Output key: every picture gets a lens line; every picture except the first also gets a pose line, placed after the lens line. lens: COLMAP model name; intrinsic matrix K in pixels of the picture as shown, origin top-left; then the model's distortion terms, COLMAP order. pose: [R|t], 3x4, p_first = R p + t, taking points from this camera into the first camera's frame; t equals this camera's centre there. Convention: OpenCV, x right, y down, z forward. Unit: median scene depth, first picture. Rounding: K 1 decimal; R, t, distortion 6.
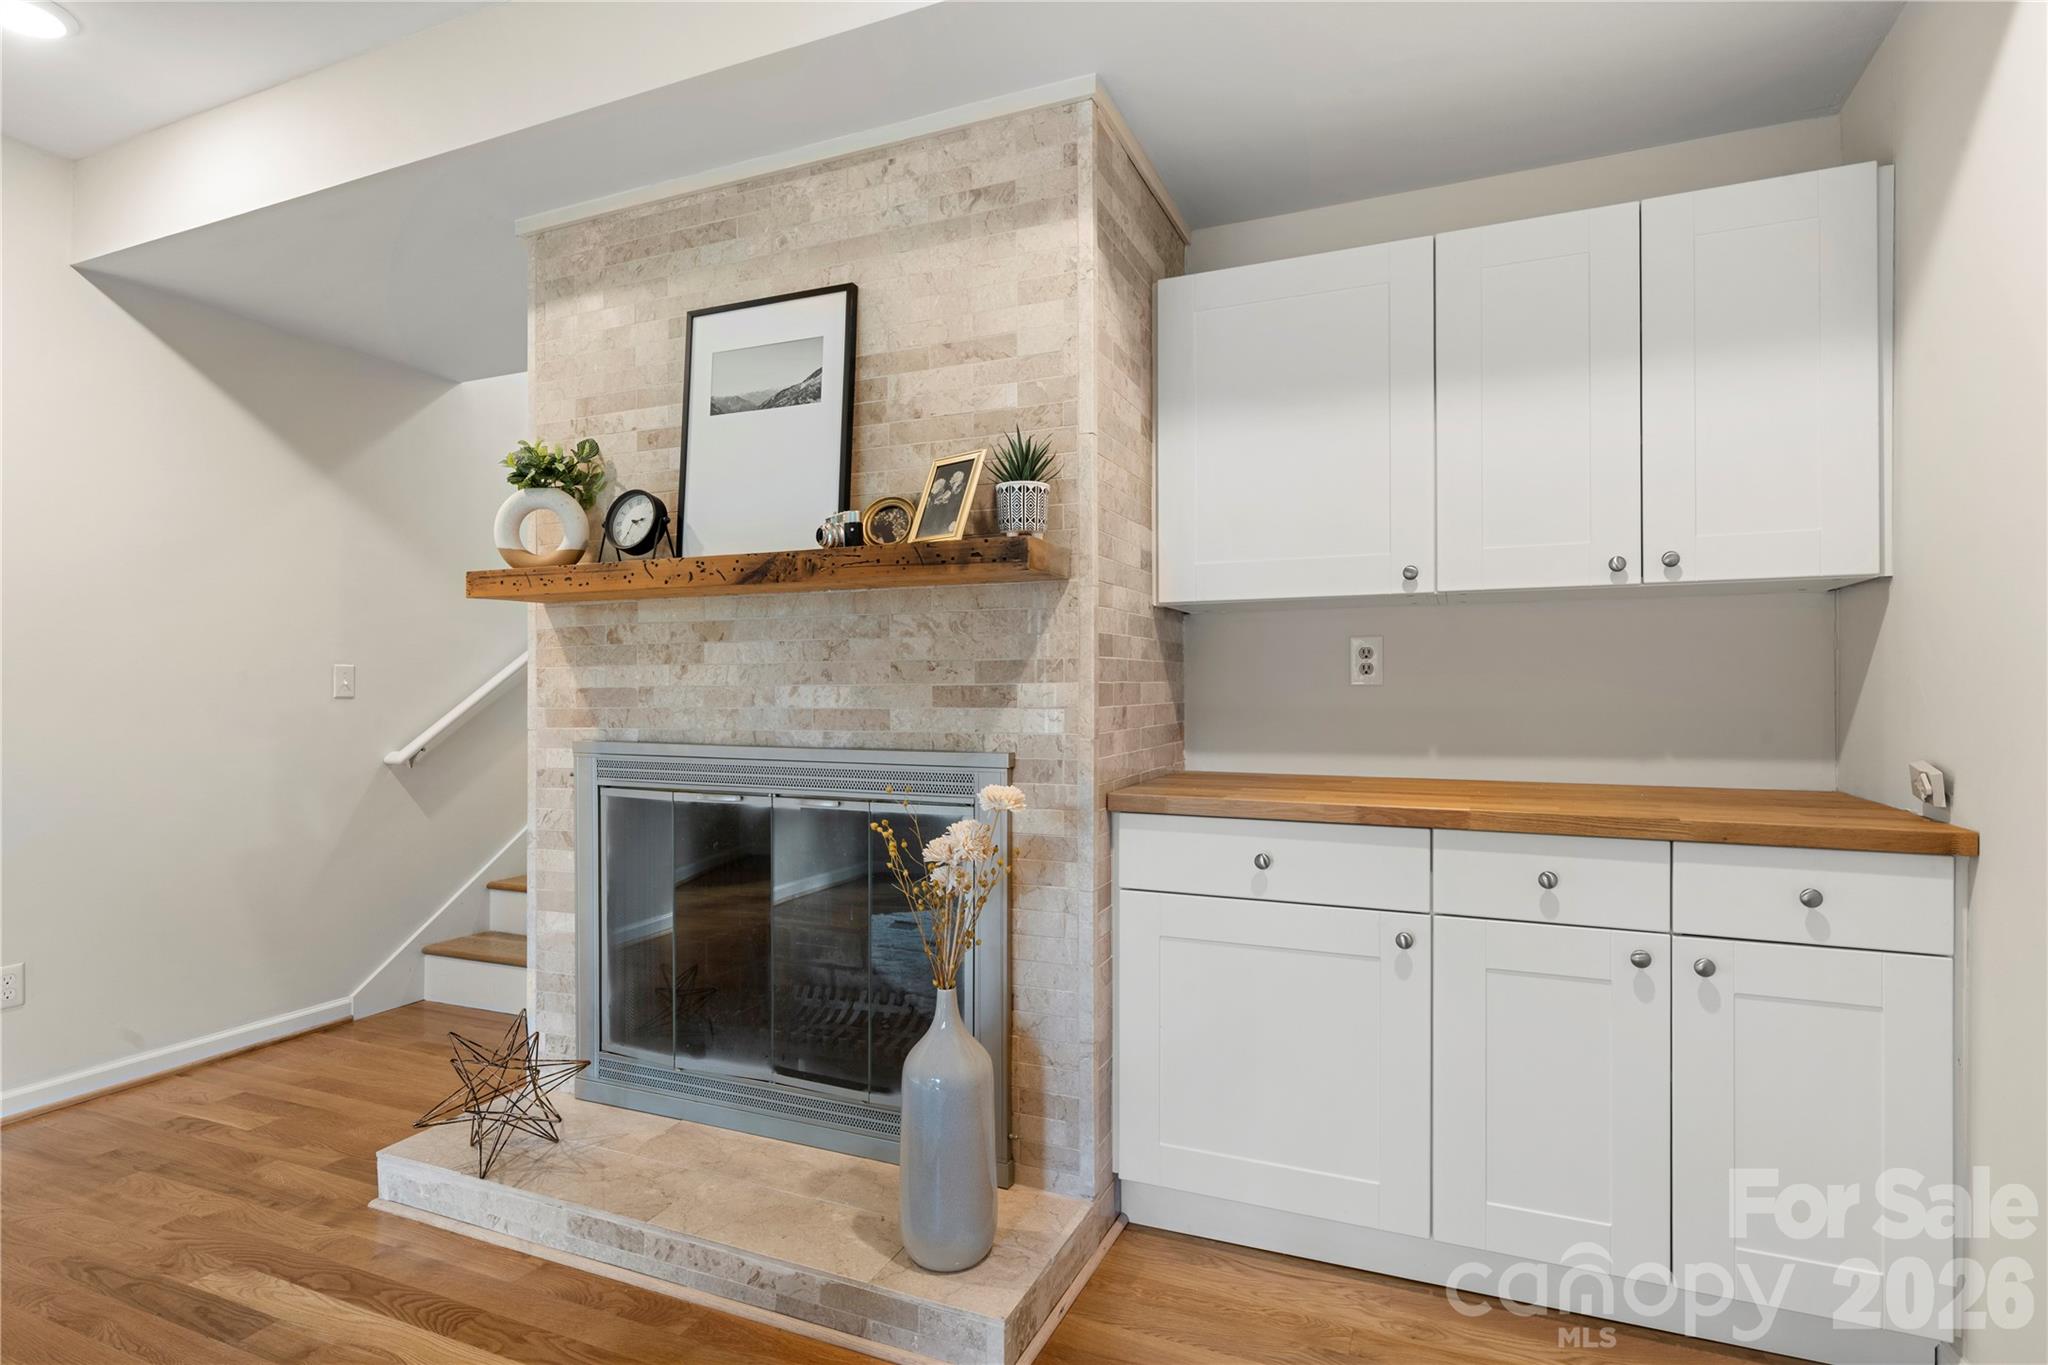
lens RADIAL K [[1043.6, 0, 1022.4], [0, 1043.6, 698.3], [0, 0, 1]] dist [0.012068, -0.001551]
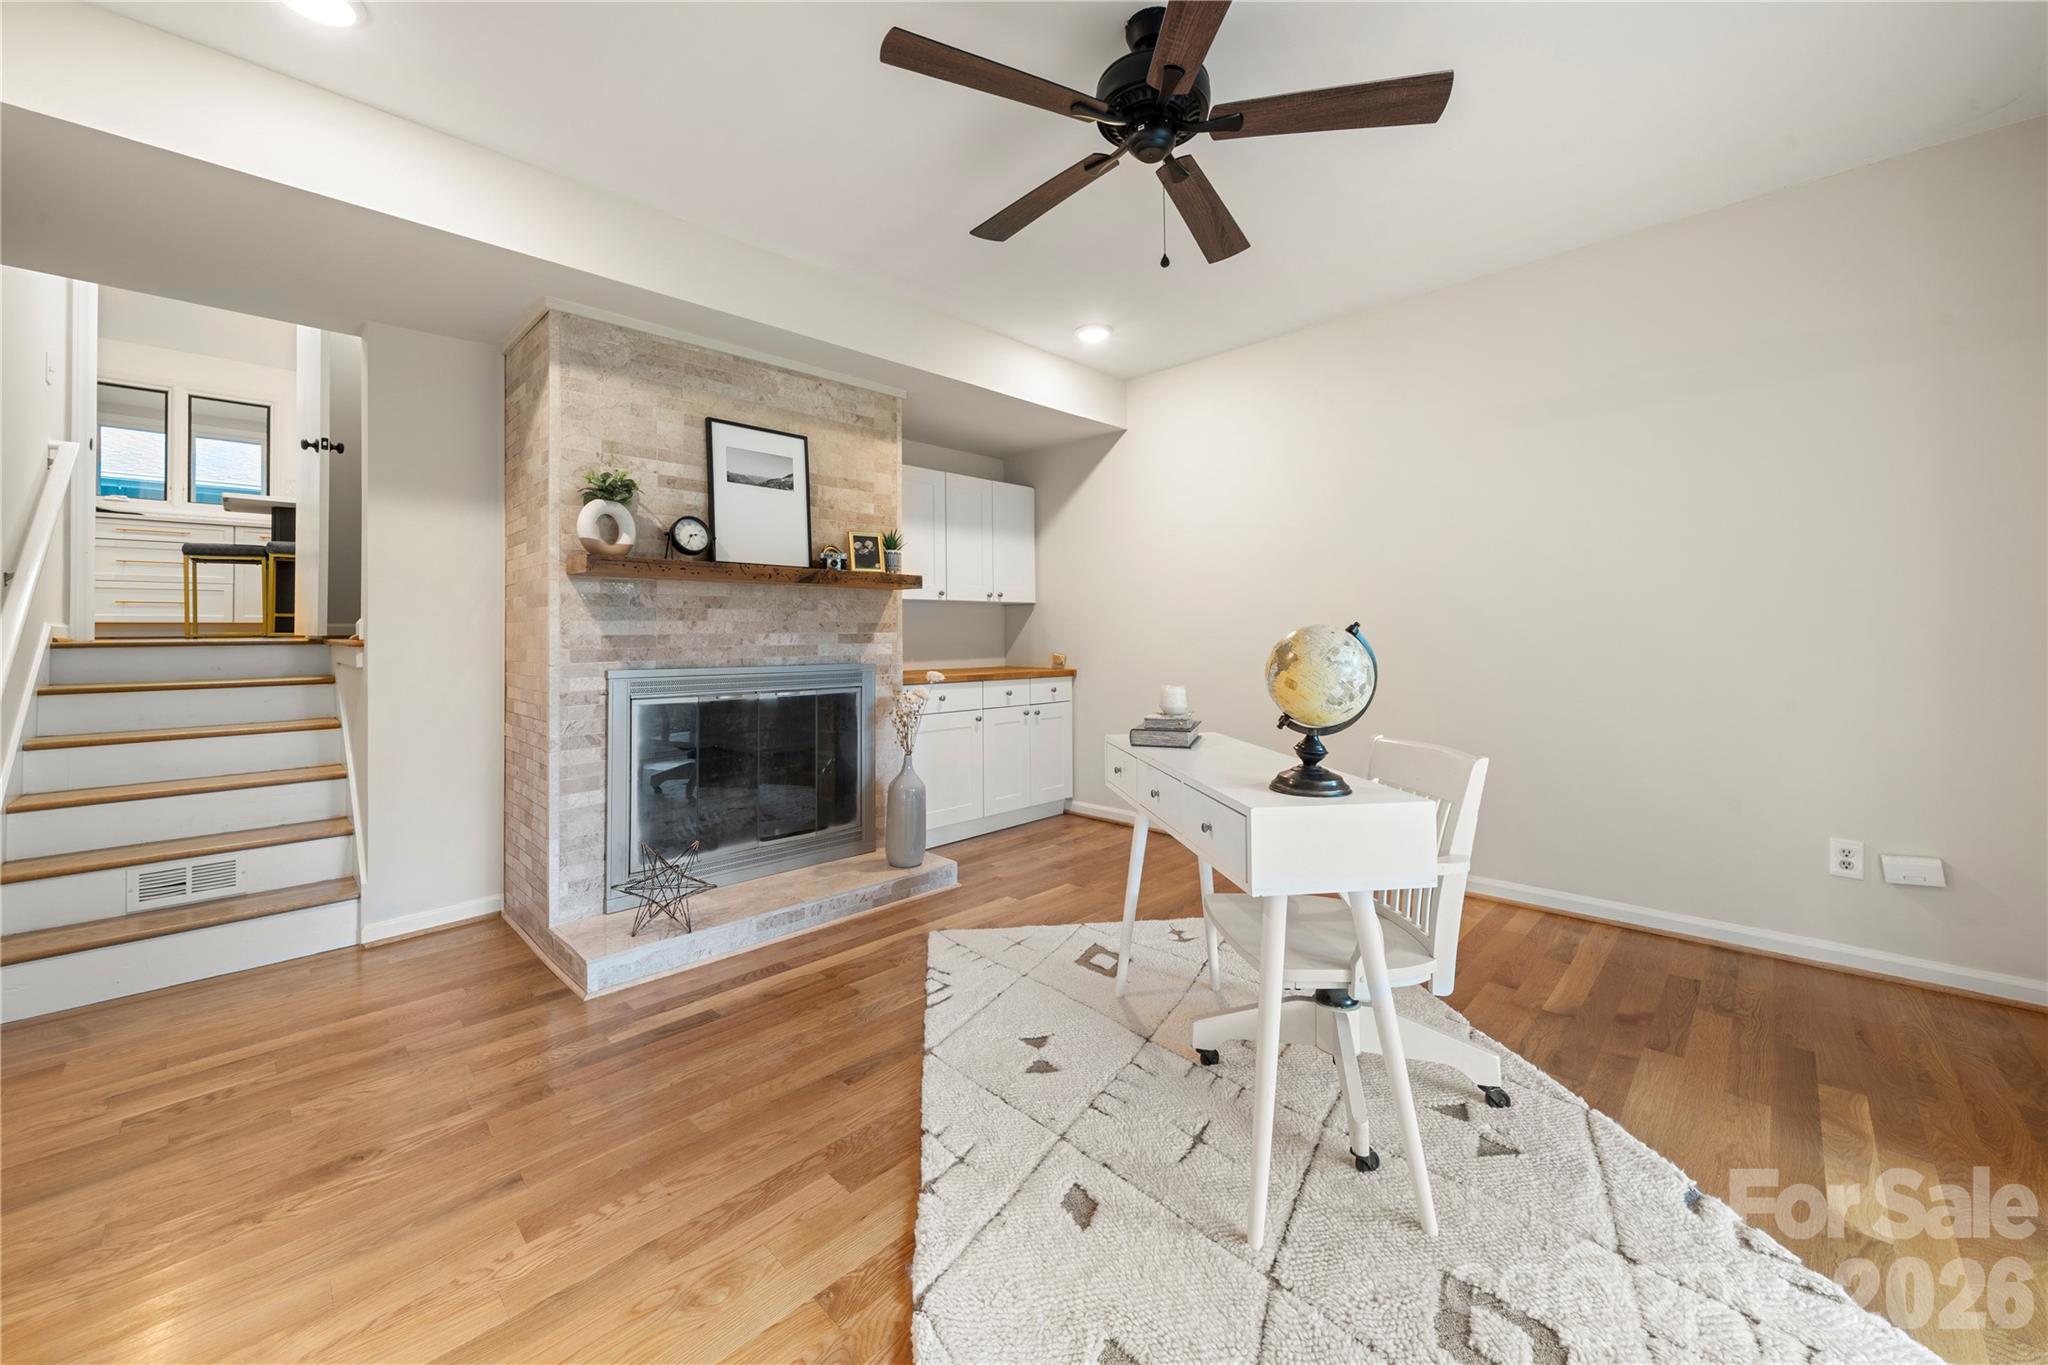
lens RADIAL K [[741.5, 0, 1042.0], [0, 741.5, 629.5], [0, 0, 1]] dist [0.000322, 0.000214]
pose [[0.355777, 0.006490, 0.934548, -1.348903], [0.012975, 0.999845, -0.011883, 0.002835], [-0.934481, 0.016353, 0.355638, 0.059882]]
